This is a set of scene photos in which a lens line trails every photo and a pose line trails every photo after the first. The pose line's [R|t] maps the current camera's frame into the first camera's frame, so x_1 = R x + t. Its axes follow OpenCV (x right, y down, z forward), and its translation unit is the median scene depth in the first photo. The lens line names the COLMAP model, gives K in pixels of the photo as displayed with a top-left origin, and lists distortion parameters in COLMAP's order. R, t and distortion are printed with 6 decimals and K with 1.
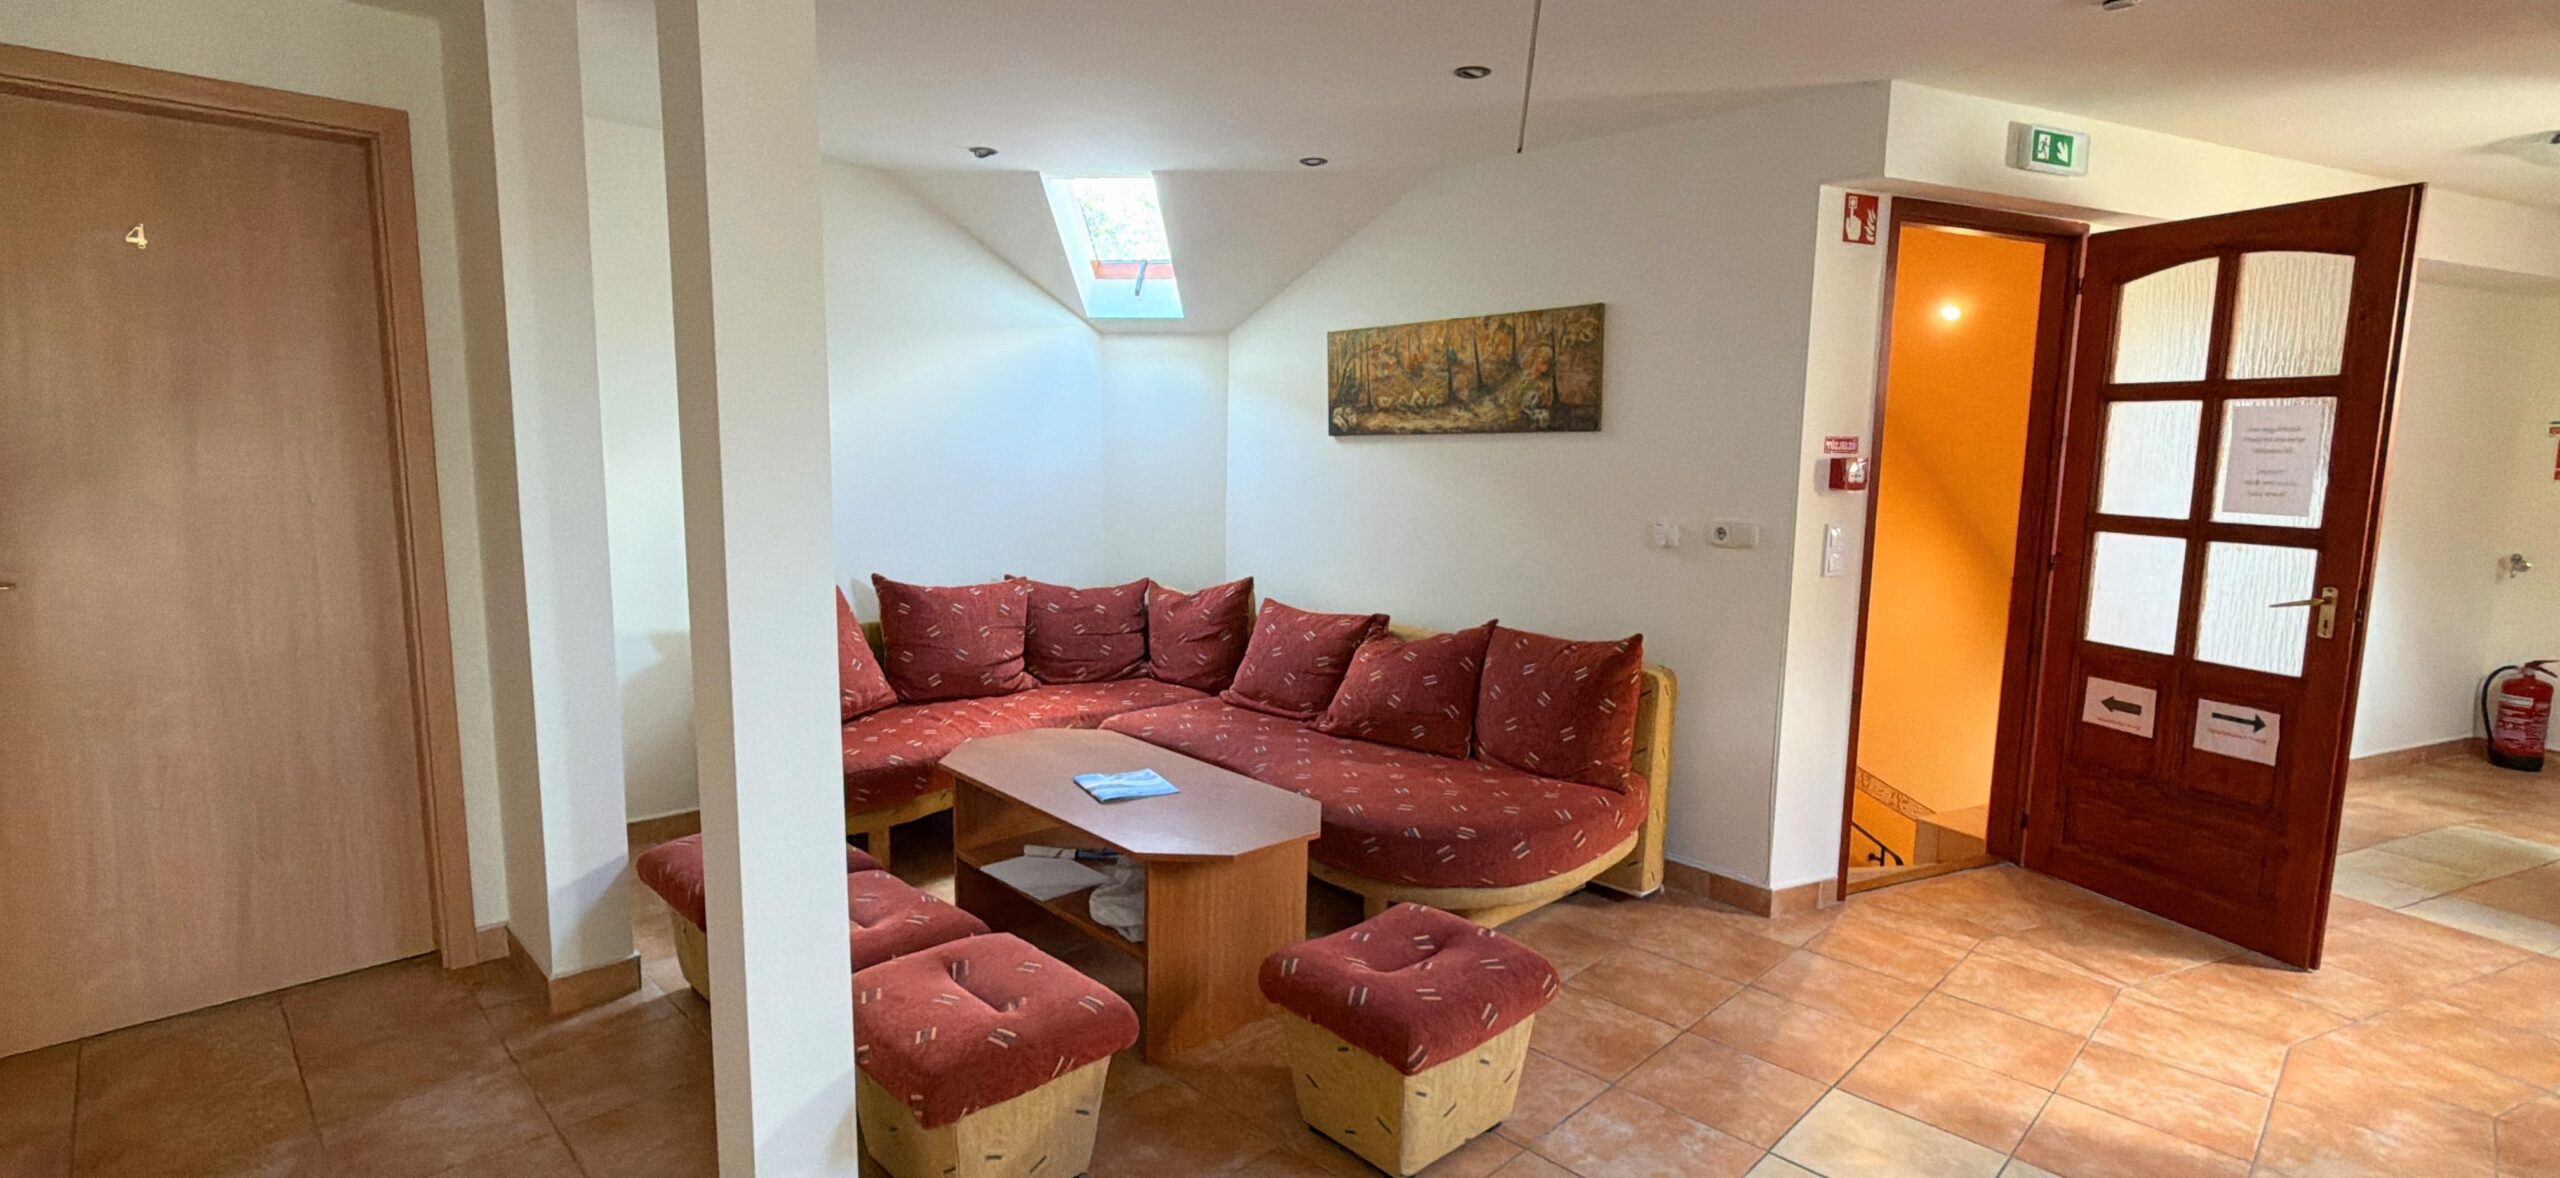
lens RADIAL K [[1162.0, 0, 1280.0], [0, 1162.0, 589.0], [0, 0, 1]] dist [-0.000186, -0.000627]
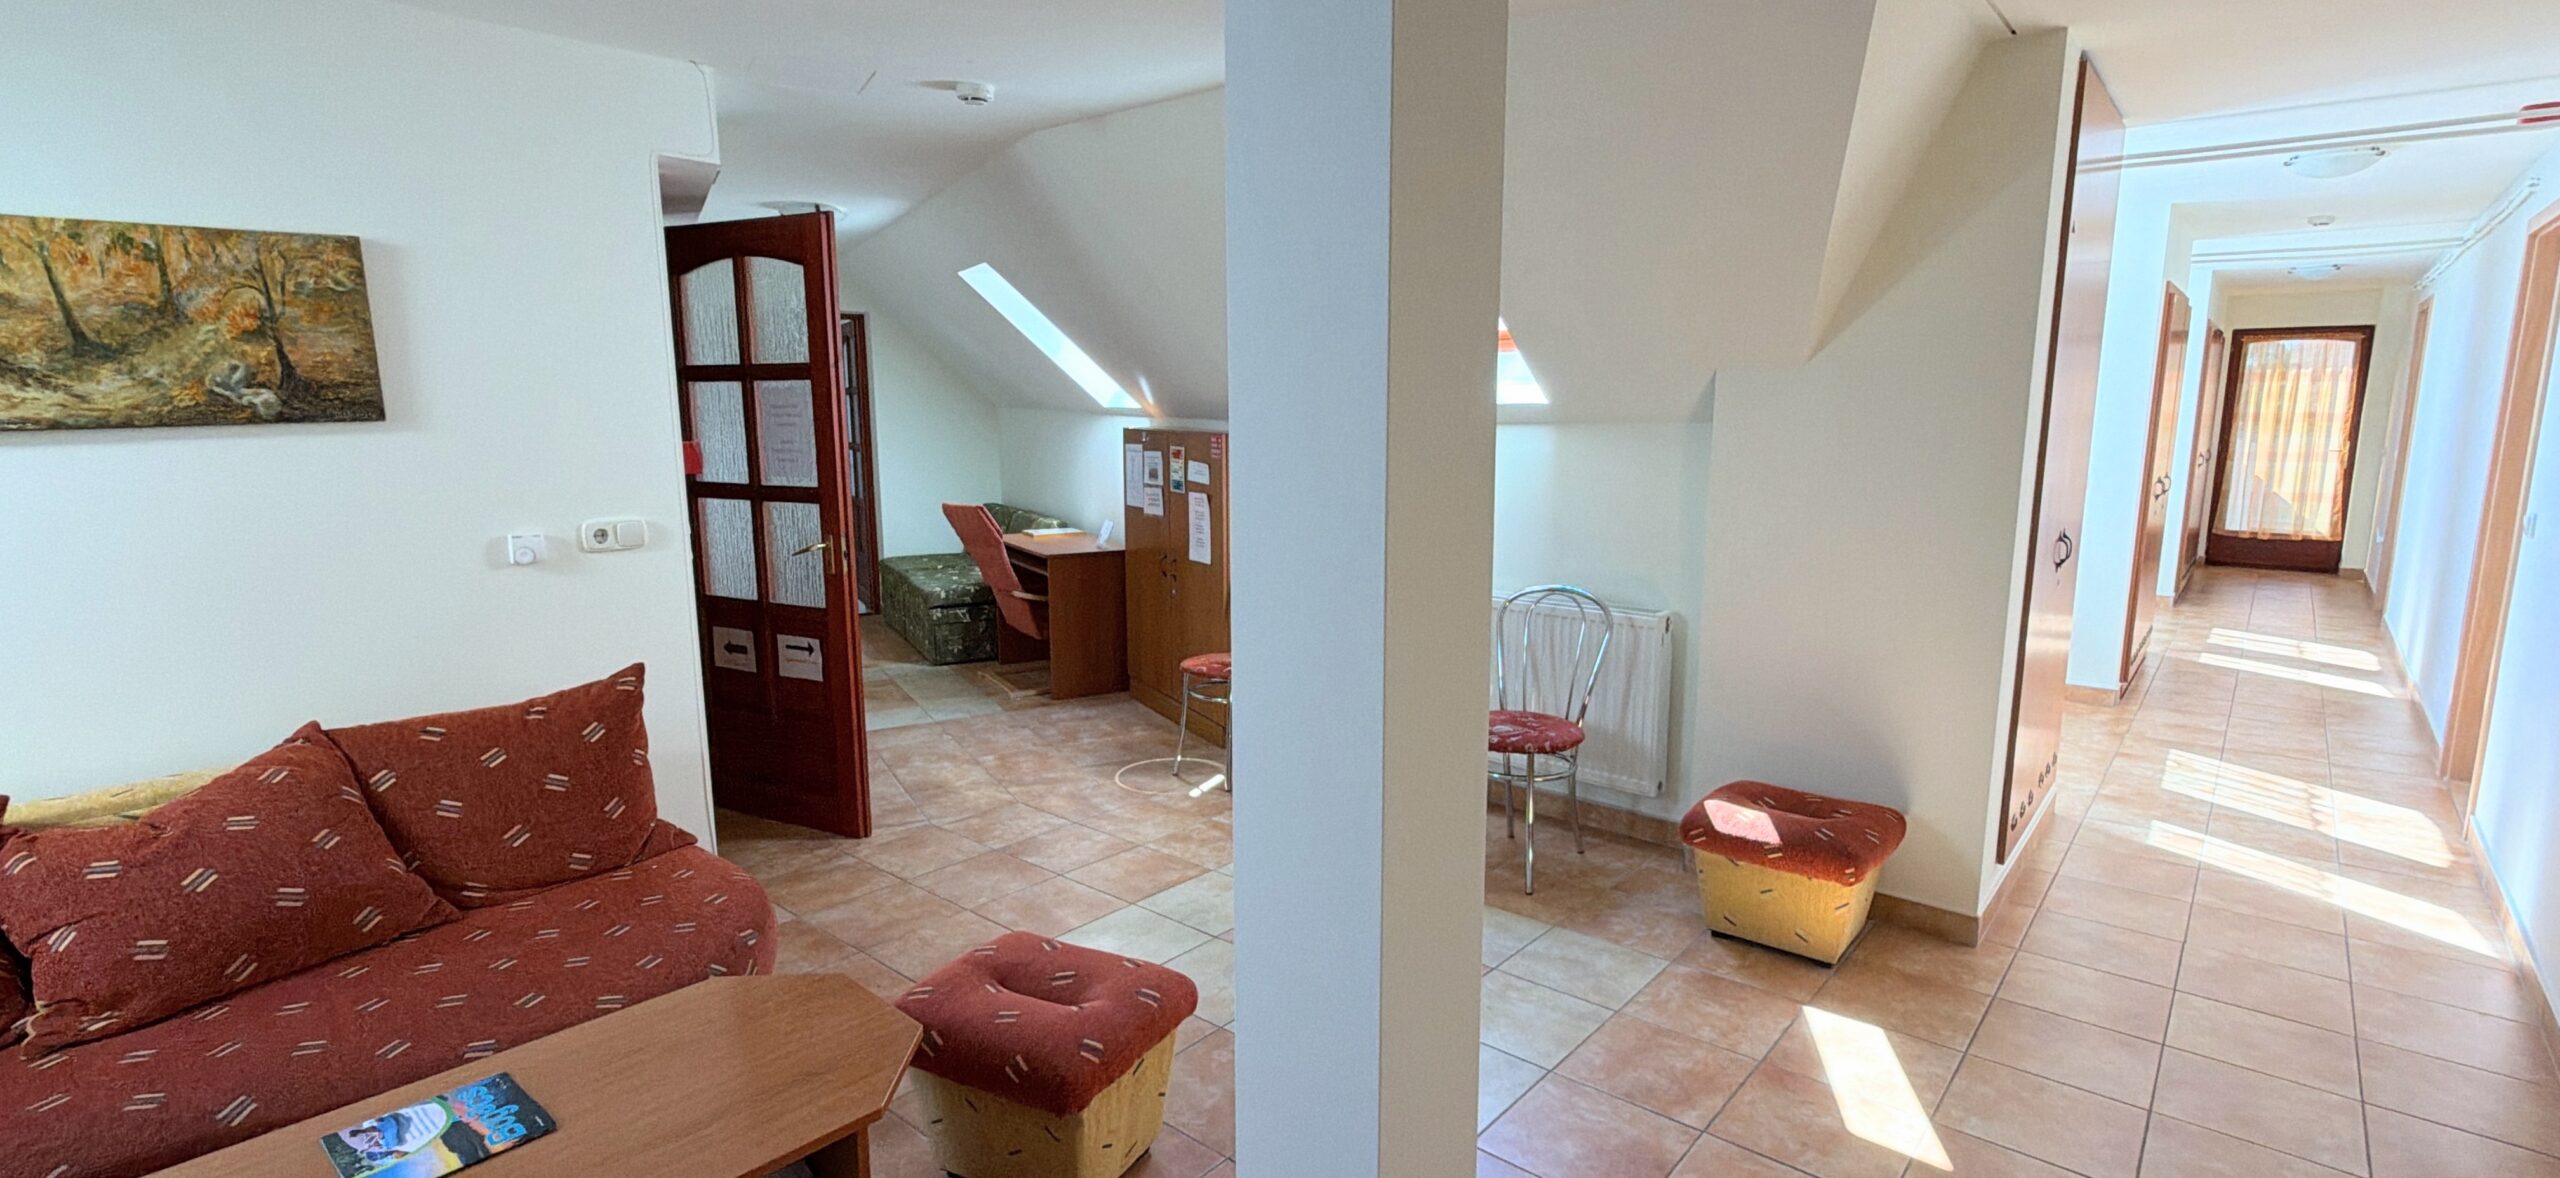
lens RADIAL K [[1162.0, 0, 1280.0], [0, 1162.0, 589.0], [0, 0, 1]] dist [-0.000186, -0.000627]
pose [[-0.096199, -0.152026, 0.983684, -0.472736], [0.152825, 0.974293, 0.165520, -0.067764], [-0.983560, 0.166254, -0.070492, 0.515506]]
